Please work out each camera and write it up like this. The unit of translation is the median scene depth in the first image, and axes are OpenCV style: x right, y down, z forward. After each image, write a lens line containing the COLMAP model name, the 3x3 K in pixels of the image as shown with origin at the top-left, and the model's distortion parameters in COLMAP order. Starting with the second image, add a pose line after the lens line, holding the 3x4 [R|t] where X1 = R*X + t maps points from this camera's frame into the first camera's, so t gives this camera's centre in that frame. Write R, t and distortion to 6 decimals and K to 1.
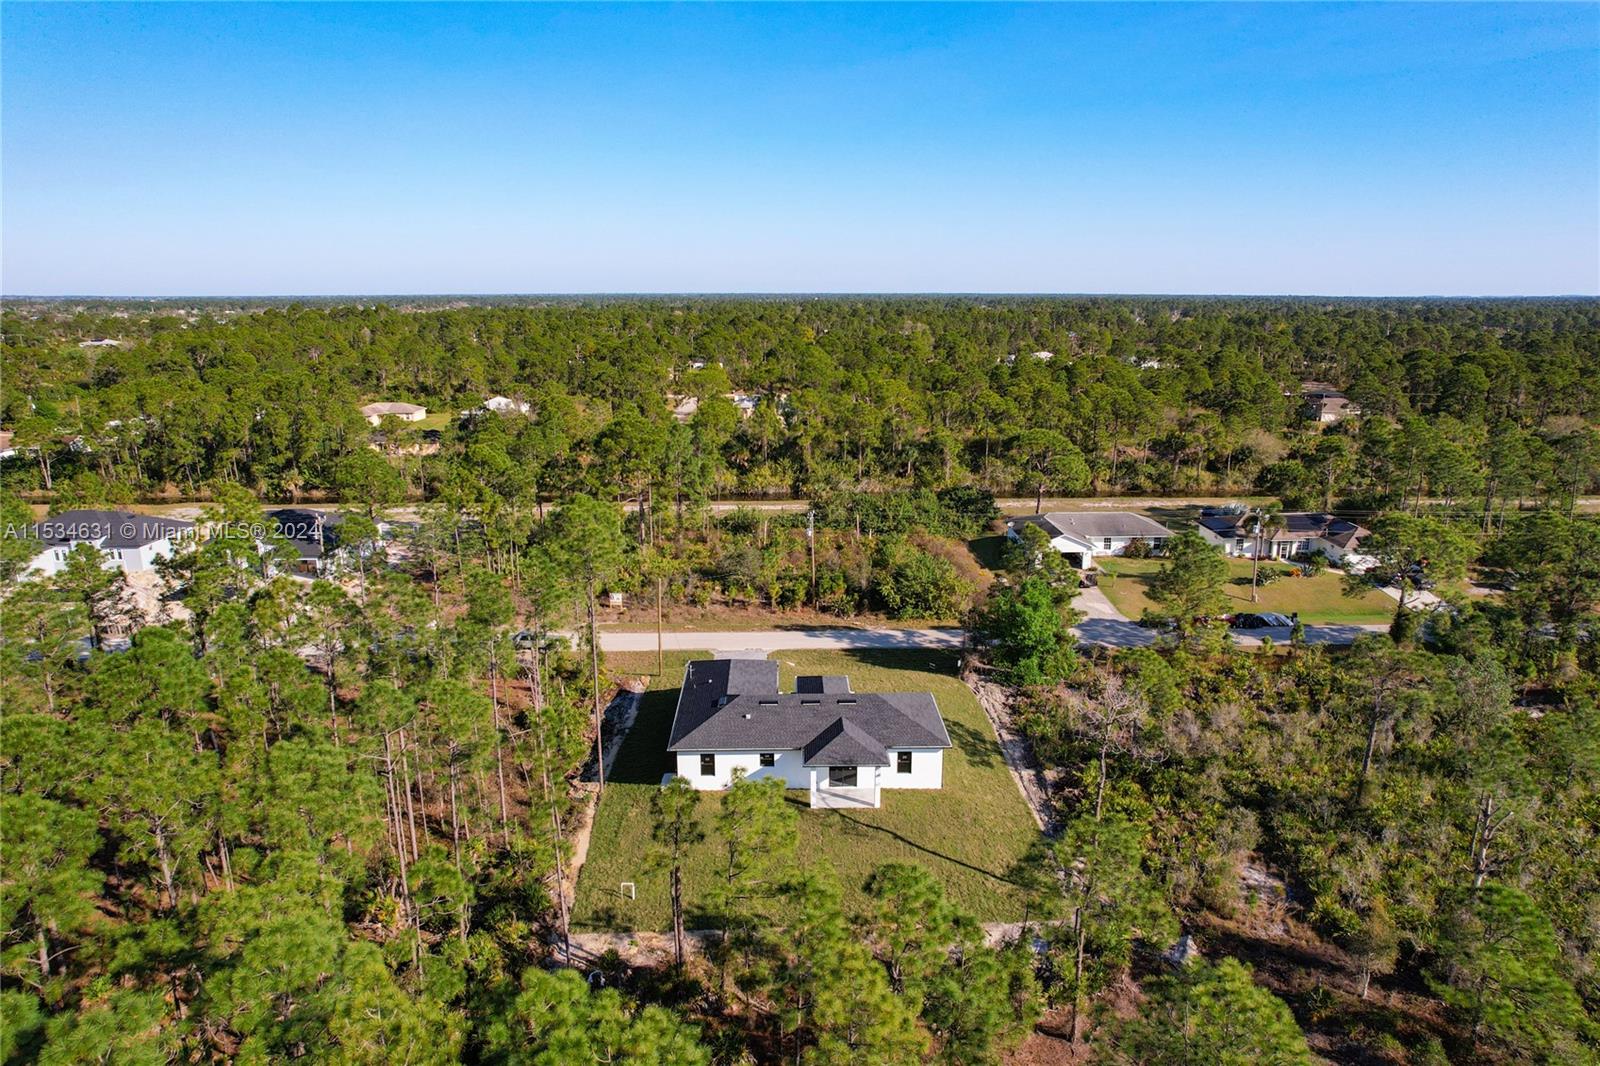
lens RADIAL K [[1017.3, 0, 804.4], [0, 1017.3, 529.1], [0, 0, 1]] dist [-0.044106, 0.020787]
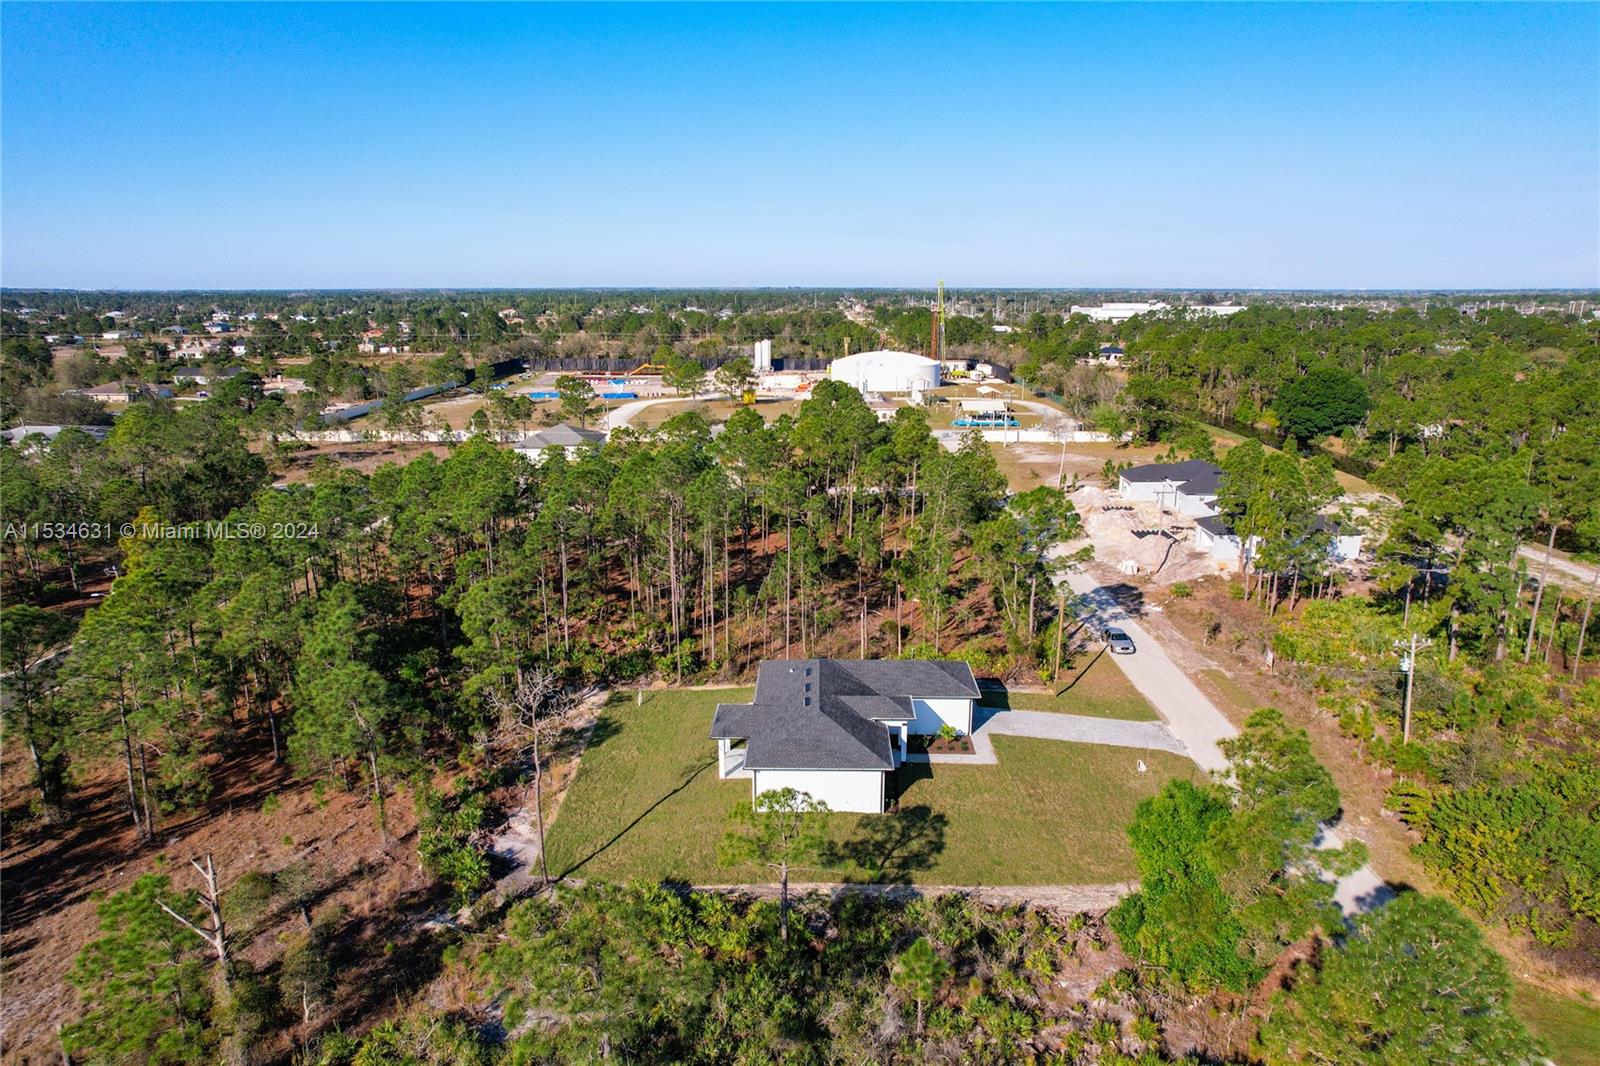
lens RADIAL K [[1018.9, 0, 804.1], [0, 1018.9, 530.1], [0, 0, 1]] dist [-0.047360, 0.060891]
pose [[-0.043506, 0.232382, -0.971651, 0.625129], [-0.227603, 0.944691, 0.236126, -0.142714], [0.972782, 0.231423, 0.011792, 0.614881]]
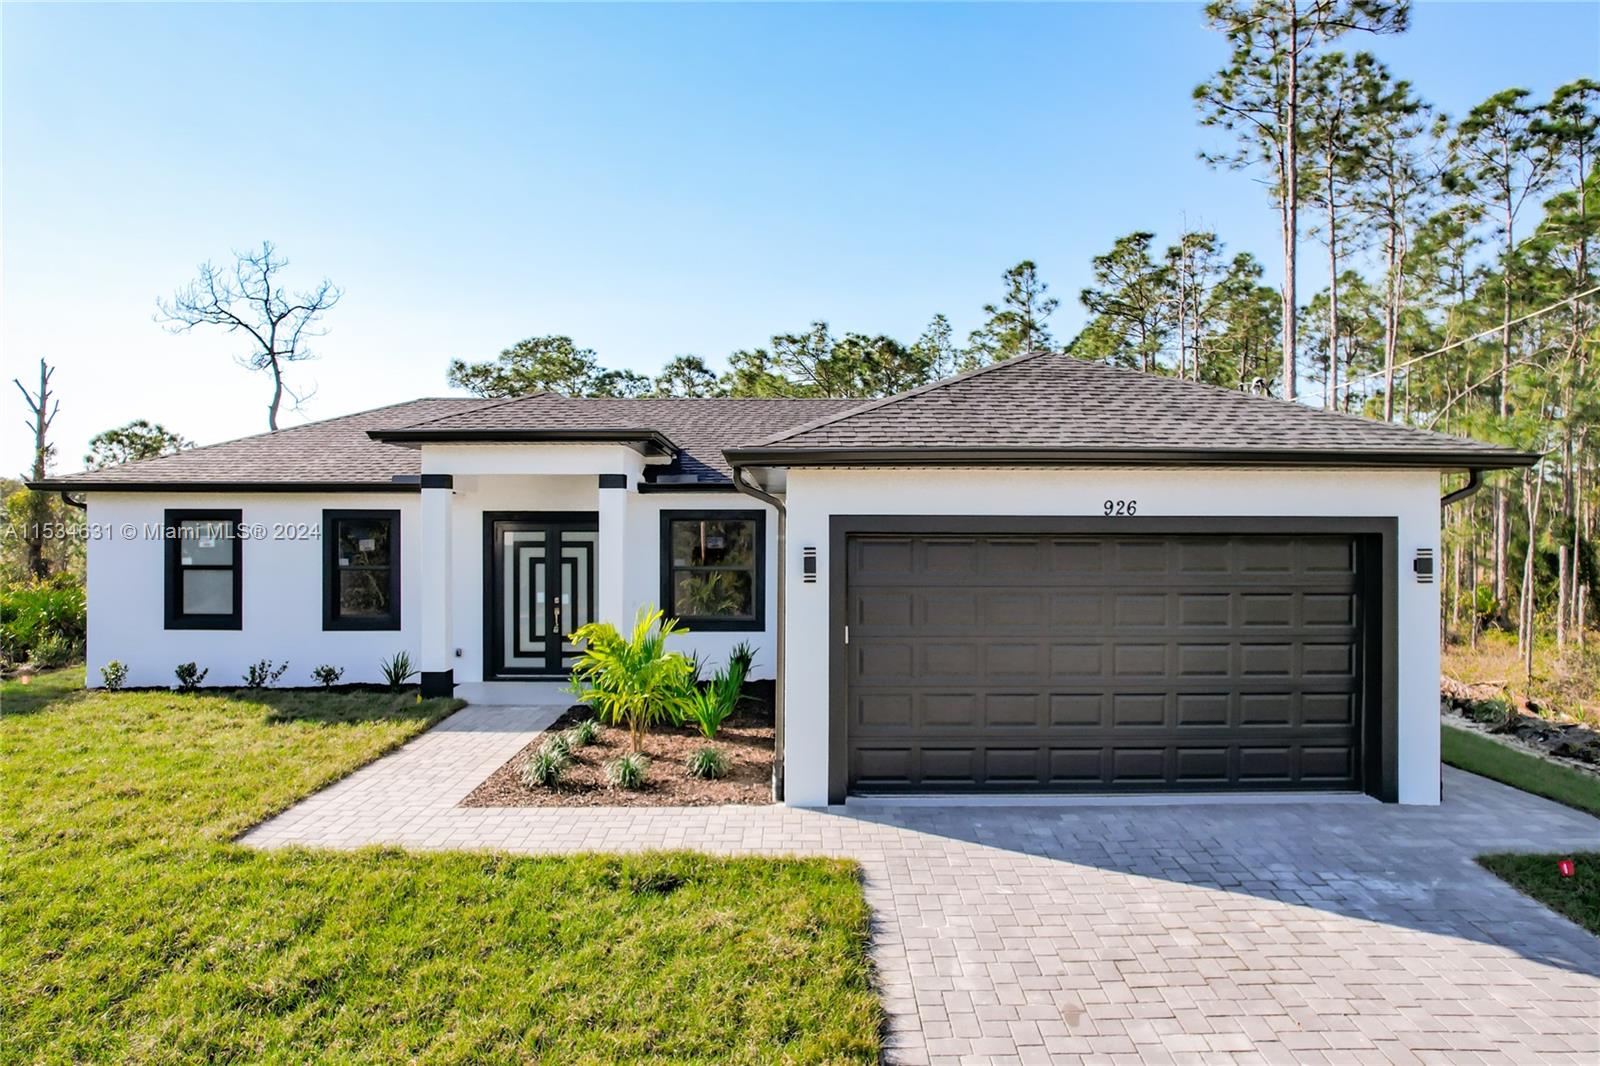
lens RADIAL K [[1017.3, 0, 804.4], [0, 1017.3, 529.1], [0, 0, 1]] dist [-0.044106, 0.020787]
pose [[-0.999947, -0.007082, 0.007407, -0.027003], [-0.005175, 0.972807, 0.231561, 0.085167], [-0.008846, 0.231511, -0.972792, 0.847700]]
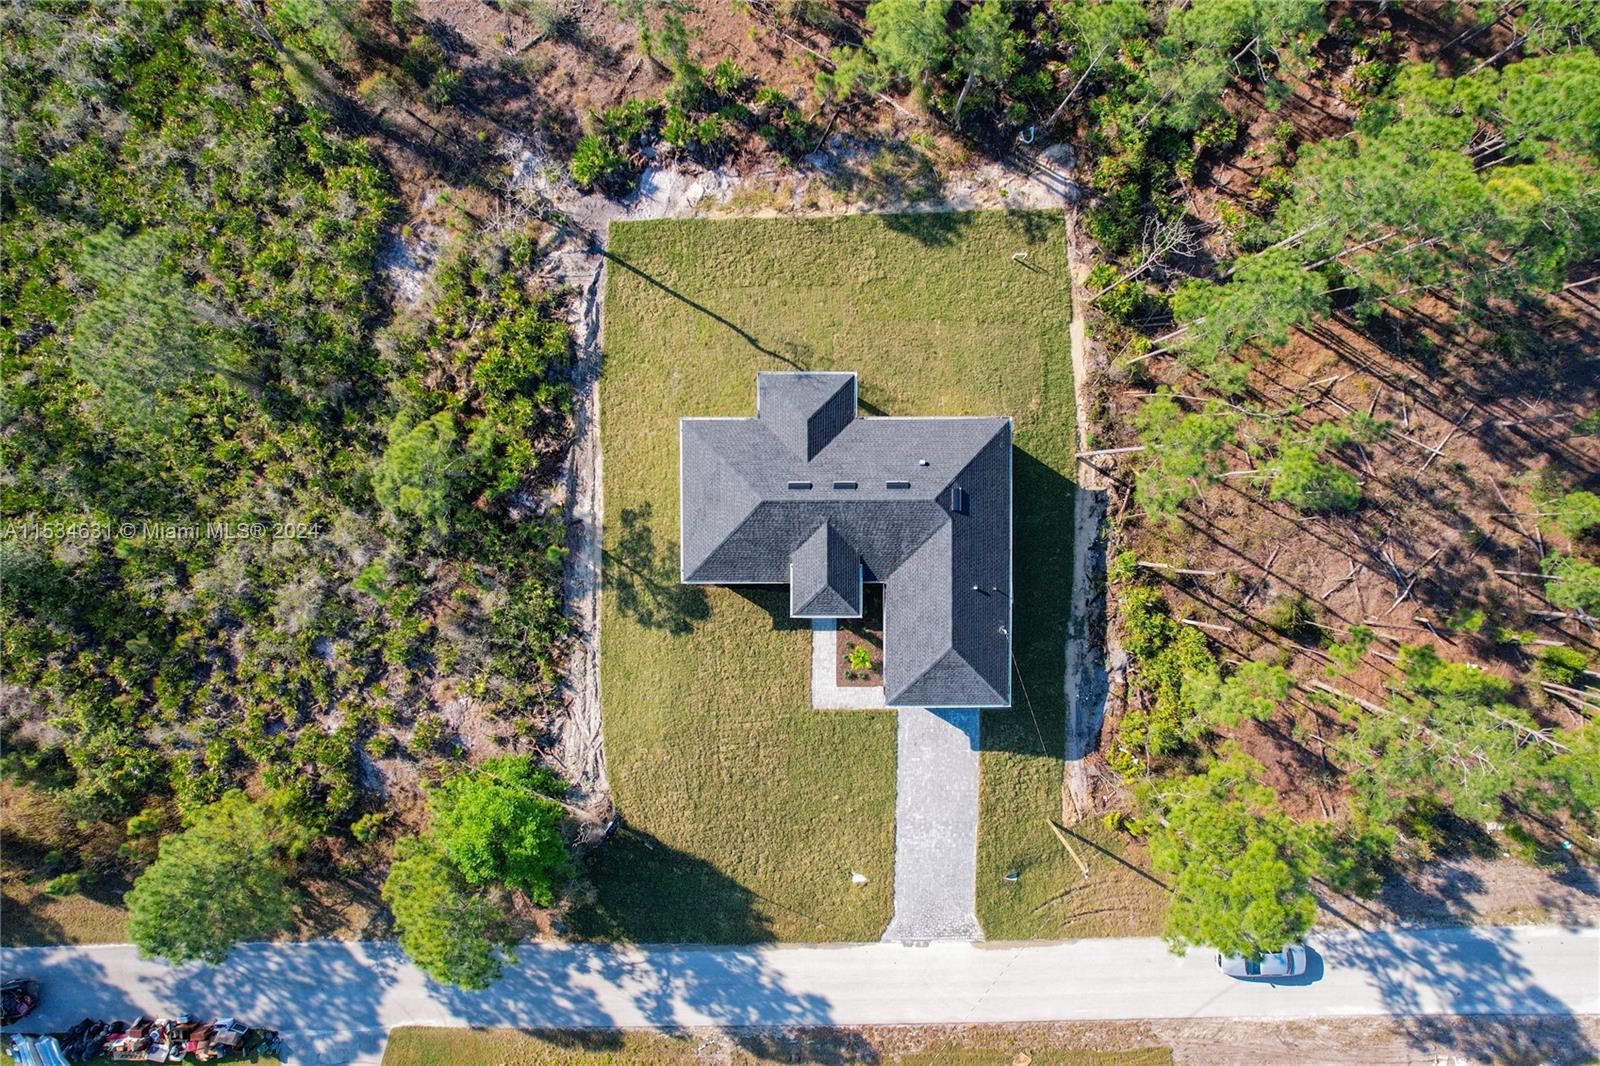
lens RADIAL K [[1045.6, 0, 800.0], [0, 1045.6, 533.0], [0, 0, 1]] dist [-0.071339, 0.065368]
pose [[-0.999625, -0.024598, -0.012018, 0.032951], [-0.005296, -0.256953, 0.966409, -0.410869], [-0.026860, 0.966111, 0.256726, 0.535613]]
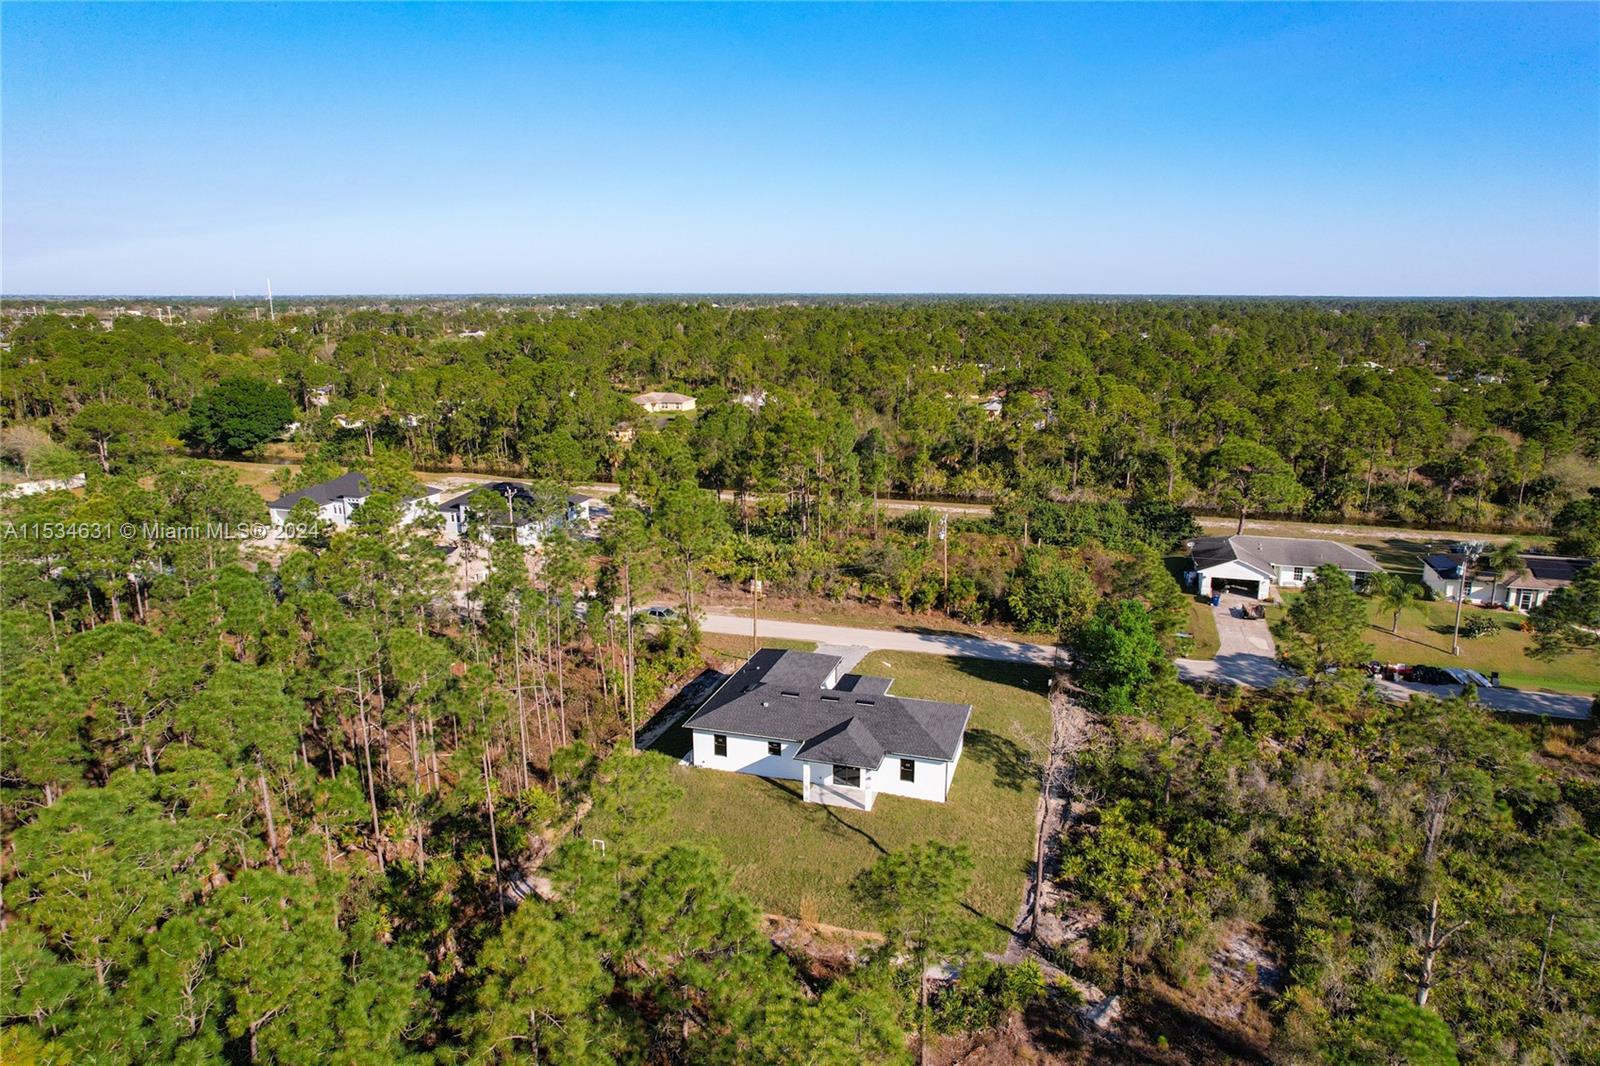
lens RADIAL K [[1017.3, 0, 804.4], [0, 1017.3, 529.1], [0, 0, 1]] dist [-0.044106, 0.020787]
pose [[0.950269, 0.071748, -0.303054, 0.178970], [-0.071759, 0.997360, 0.011115, -0.004645], [0.303051, 0.011185, 0.952909, 0.018137]]
